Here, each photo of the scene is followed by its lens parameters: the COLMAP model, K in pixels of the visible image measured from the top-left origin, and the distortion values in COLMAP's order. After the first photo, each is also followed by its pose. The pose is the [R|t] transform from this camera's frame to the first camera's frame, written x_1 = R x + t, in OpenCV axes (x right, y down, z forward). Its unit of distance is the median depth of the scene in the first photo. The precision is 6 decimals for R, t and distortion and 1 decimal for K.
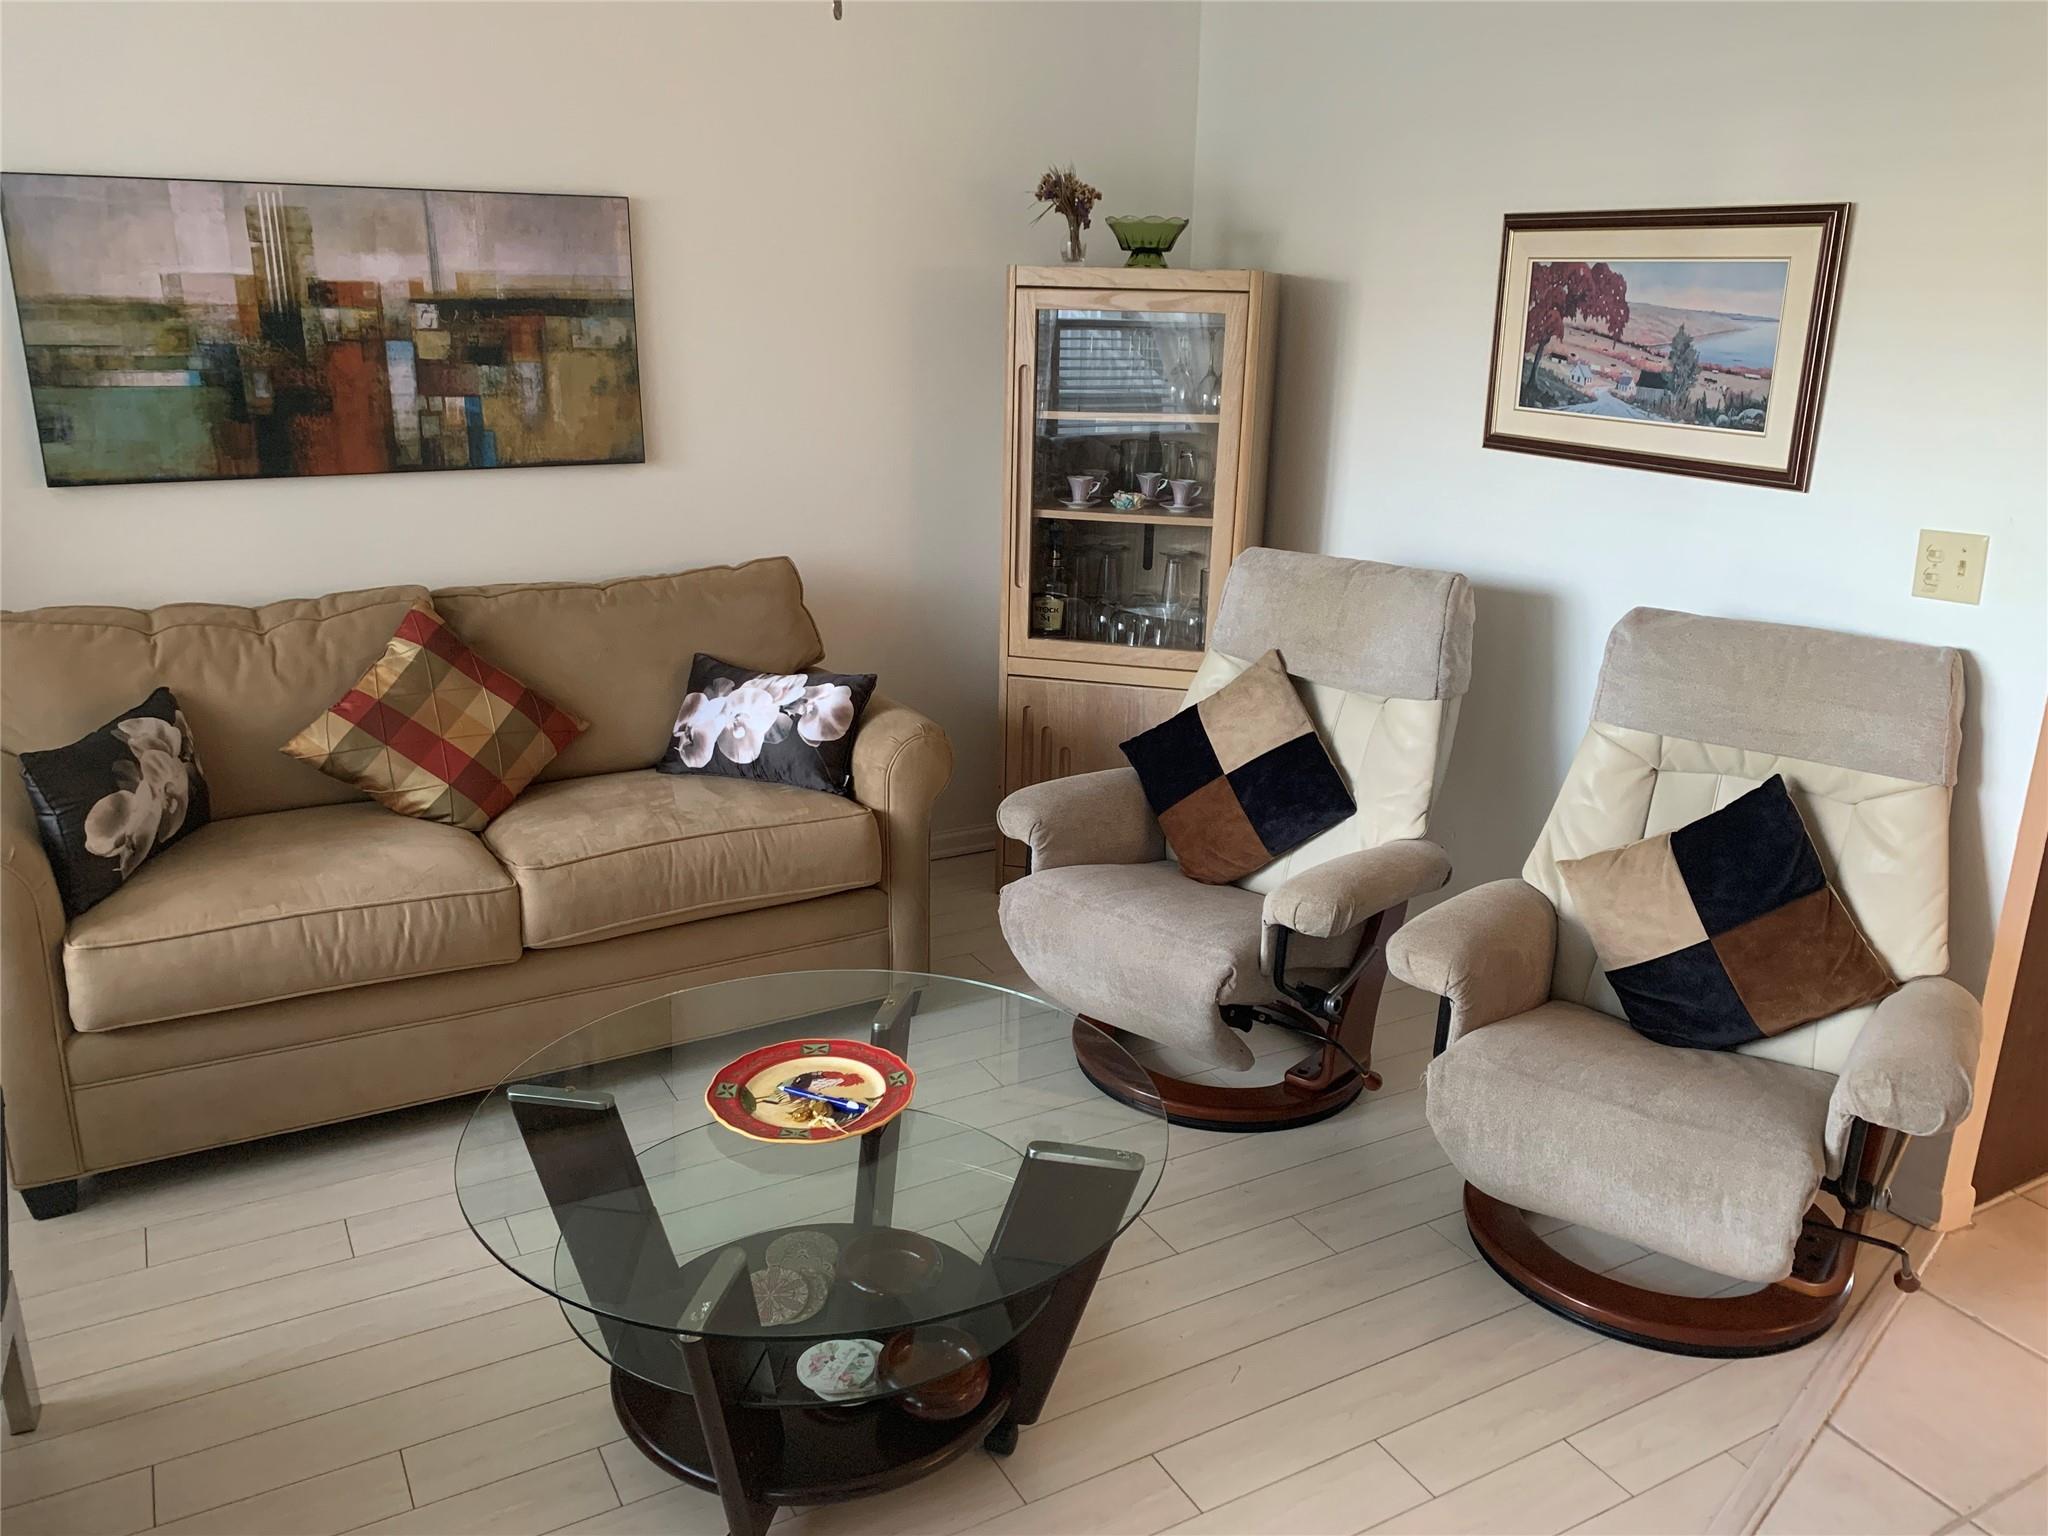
lens RADIAL K [[1594.6, 0, 1035.2], [0, 1594.6, 753.0], [0, 0, 1]] dist [0.007678, 0.005717]
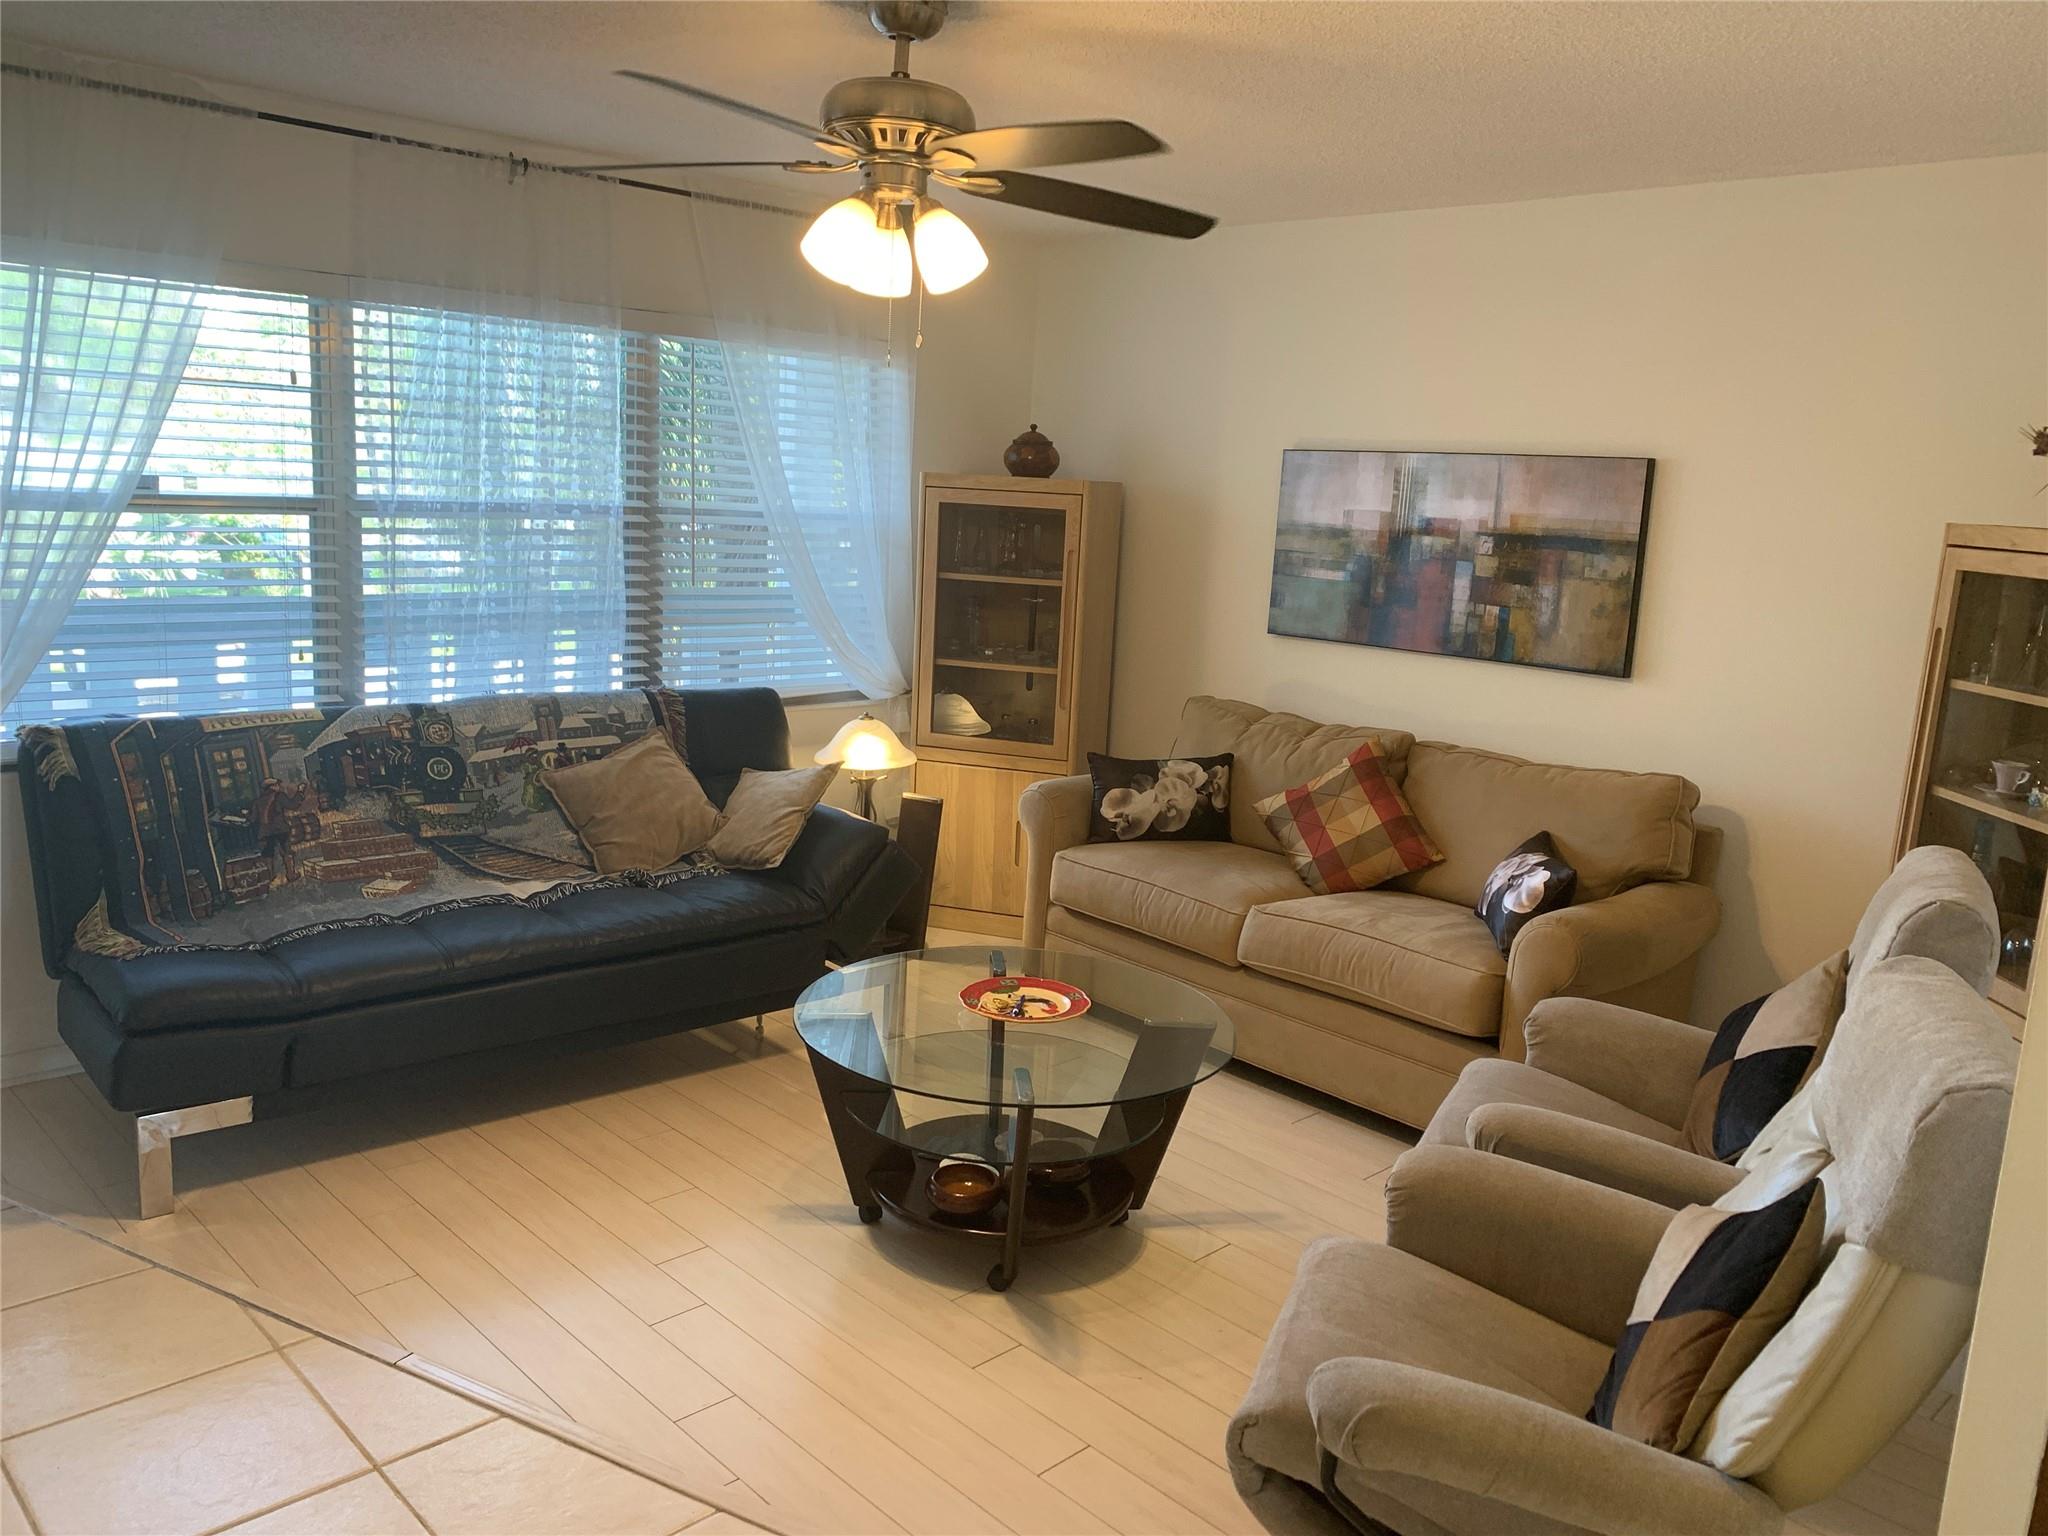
lens RADIAL K [[1594.6, 0, 1035.2], [0, 1594.6, 773.6], [0, 0, 1]] dist [0.007678, 0.005717]
pose [[0.231876, 0.167206, -0.958267, 0.862520], [-0.323204, 0.942393, 0.086229, -0.087321], [0.917482, 0.289721, 0.272560, 0.348292]]
